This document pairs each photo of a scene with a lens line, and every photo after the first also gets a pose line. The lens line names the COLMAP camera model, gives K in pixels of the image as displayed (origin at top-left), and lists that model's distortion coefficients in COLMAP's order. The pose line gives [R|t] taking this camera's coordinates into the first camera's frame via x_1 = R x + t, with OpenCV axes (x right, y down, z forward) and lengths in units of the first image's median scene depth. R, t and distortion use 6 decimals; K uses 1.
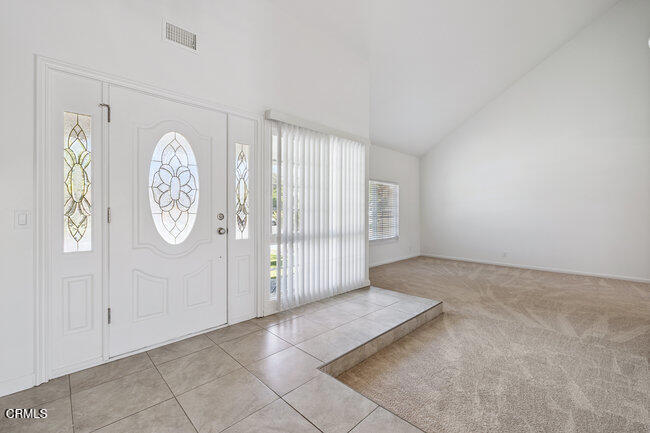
lens RADIAL K [[277.7, 0, 323.8], [0, 277.7, 210.4], [0, 0, 1]] dist [-0.001219, -0.000228]
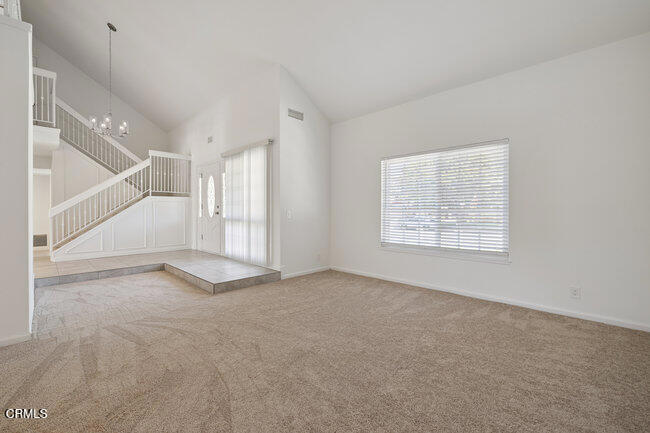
lens RADIAL K [[277.7, 0, 323.8], [0, 277.7, 210.4], [0, 0, 1]] dist [-0.001219, -0.000228]
pose [[0.026816, -0.008964, -0.999600, 2.152983], [0.002106, 0.999958, -0.008910, 0.077950], [0.999638, -0.001866, 0.026834, 1.974695]]
